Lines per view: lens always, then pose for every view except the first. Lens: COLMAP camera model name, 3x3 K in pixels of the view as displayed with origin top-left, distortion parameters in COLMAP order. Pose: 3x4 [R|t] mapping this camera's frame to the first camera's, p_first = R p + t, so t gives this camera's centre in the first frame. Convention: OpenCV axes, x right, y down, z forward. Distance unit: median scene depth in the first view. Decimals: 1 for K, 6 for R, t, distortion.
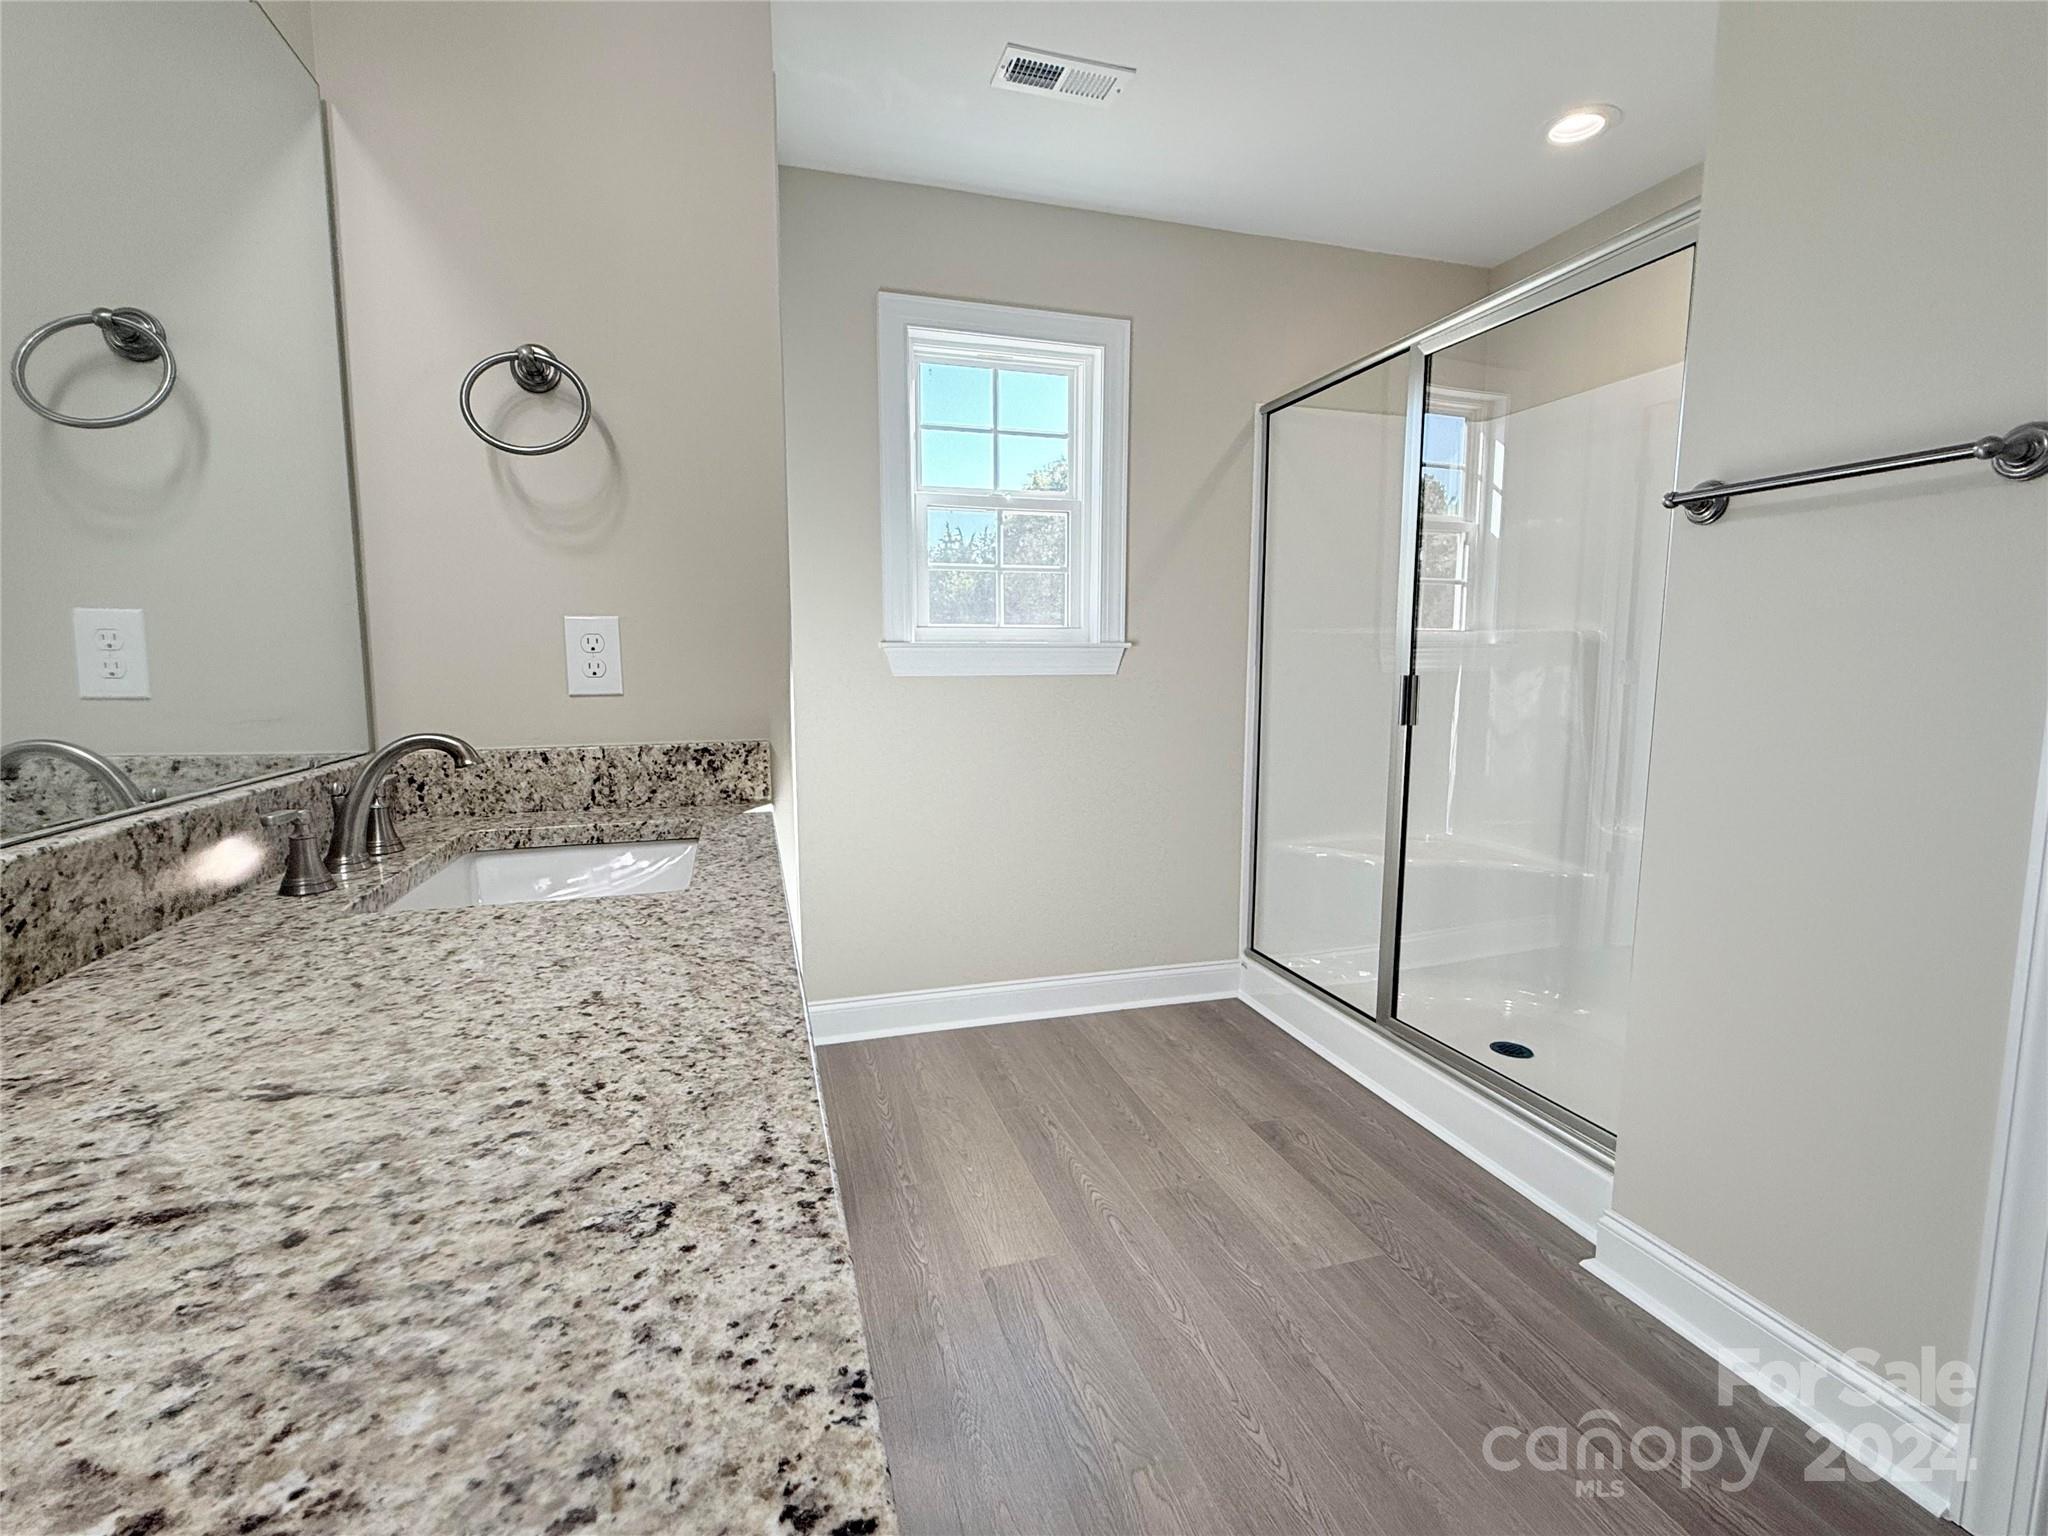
lens RADIAL K [[941.0, 0, 1024.0], [0, 941.0, 768.0], [0, 0, 1]] dist [0.004617, 0.000451]
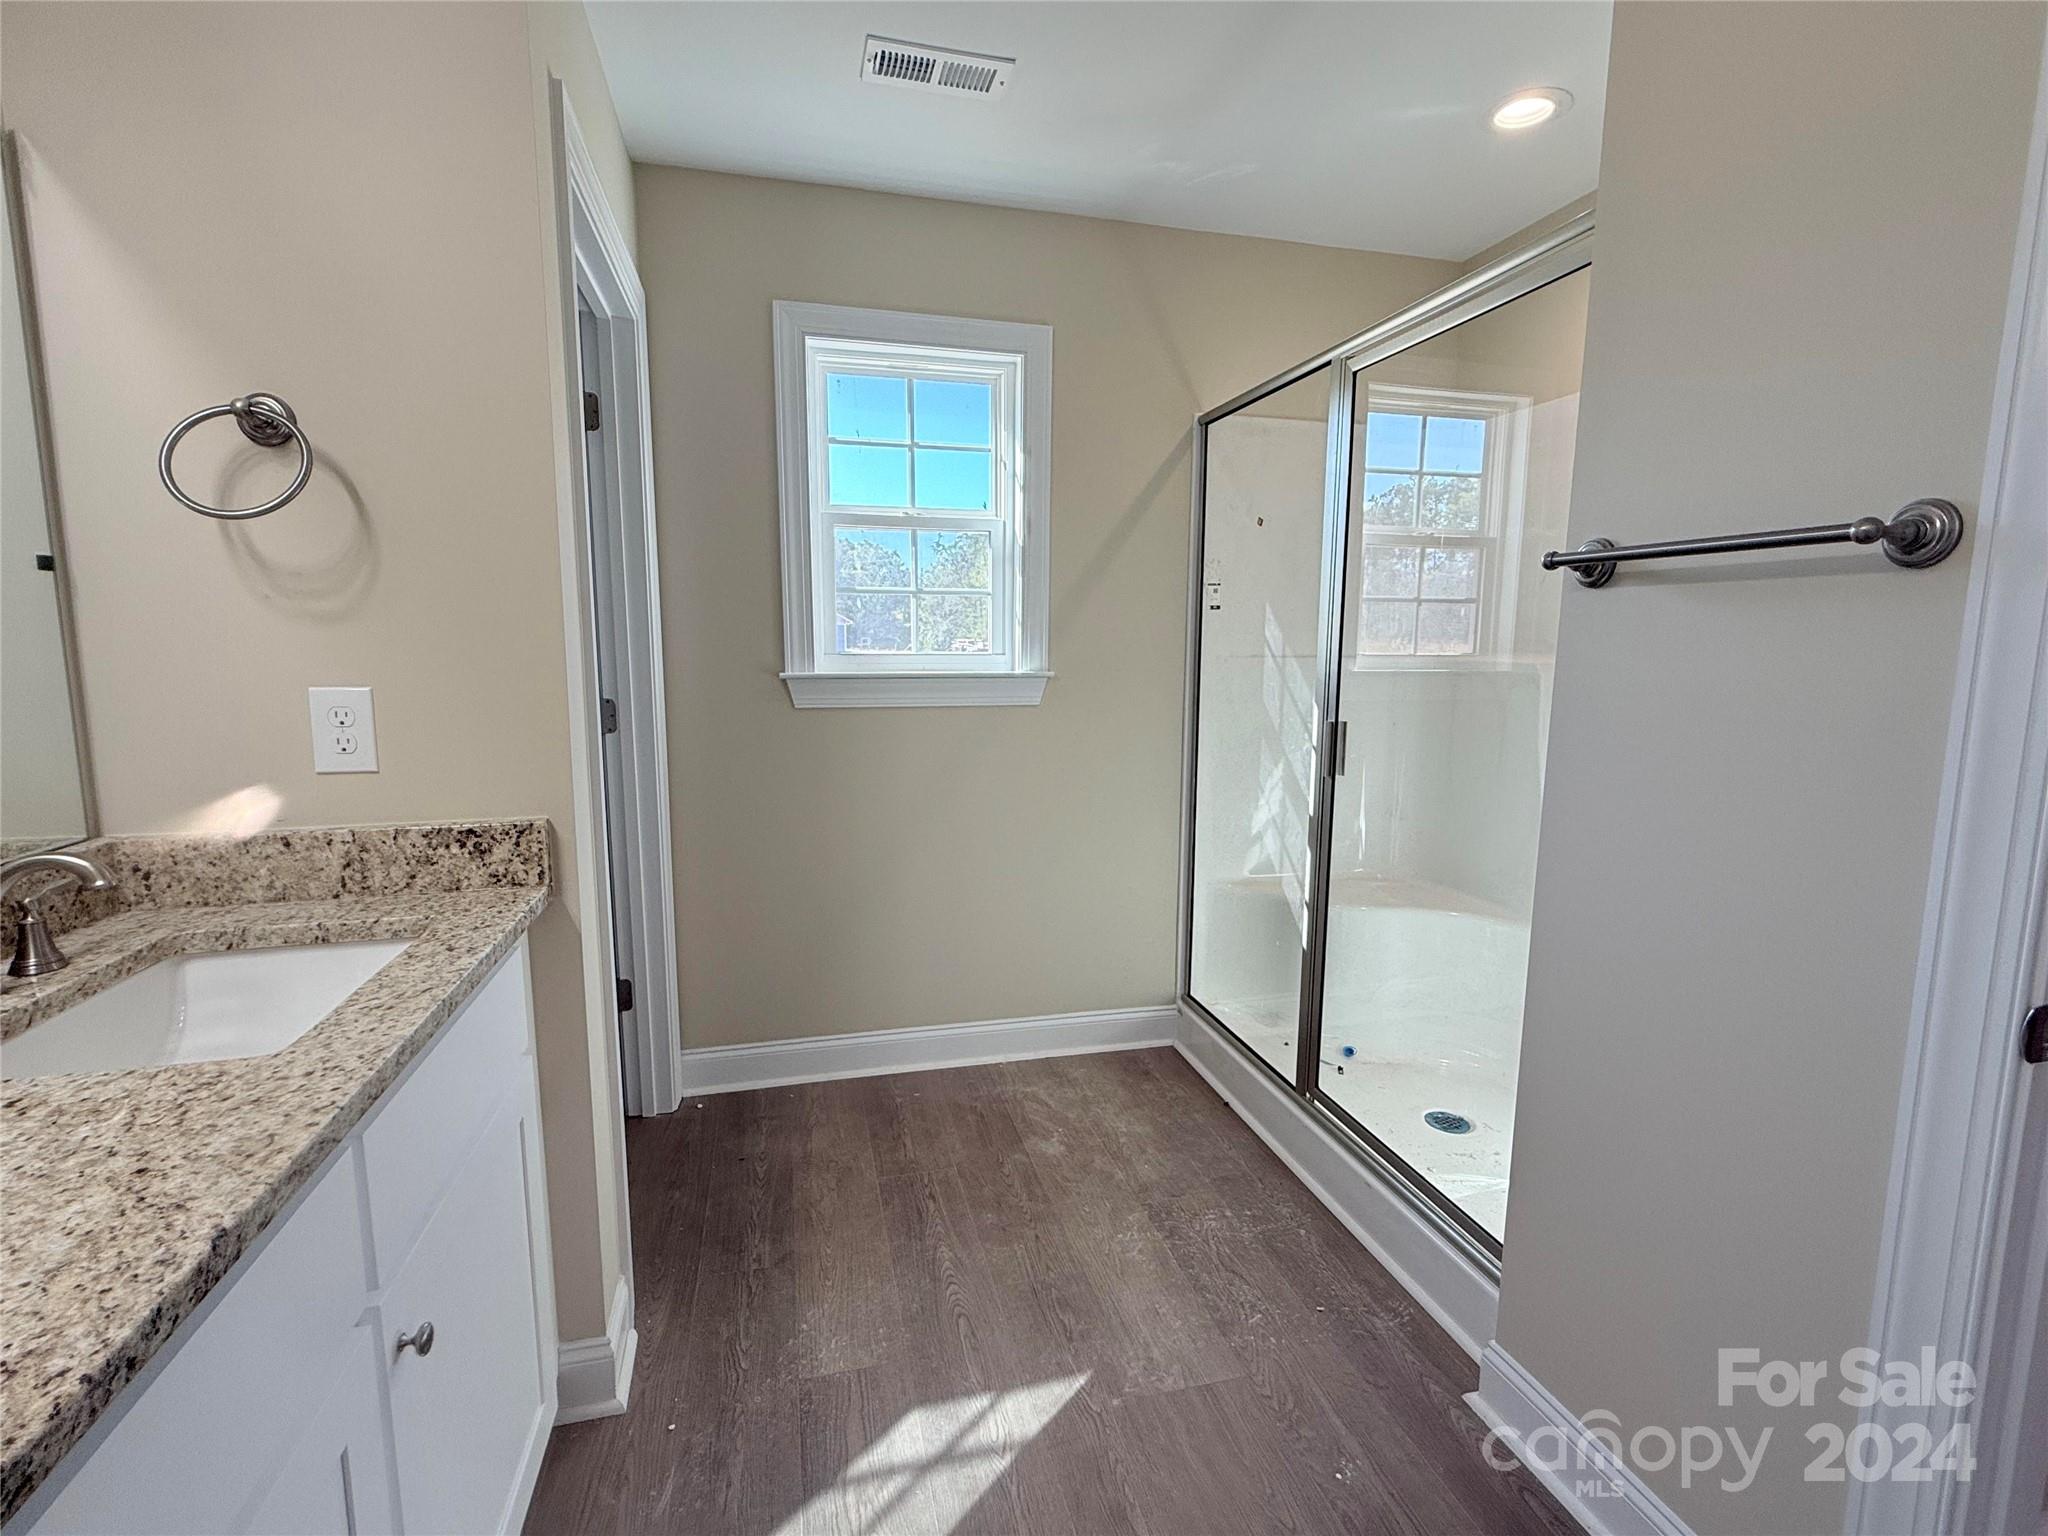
lens RADIAL K [[956.1, 0, 1024.0], [0, 956.1, 768.0], [0, 0, 1]] dist [0.002483, -0.000377]
pose [[0.999012, 0.011419, -0.042939, 0.242840], [-0.010626, 0.999769, 0.018656, -0.105181], [0.043143, -0.018182, 0.998903, 0.093153]]
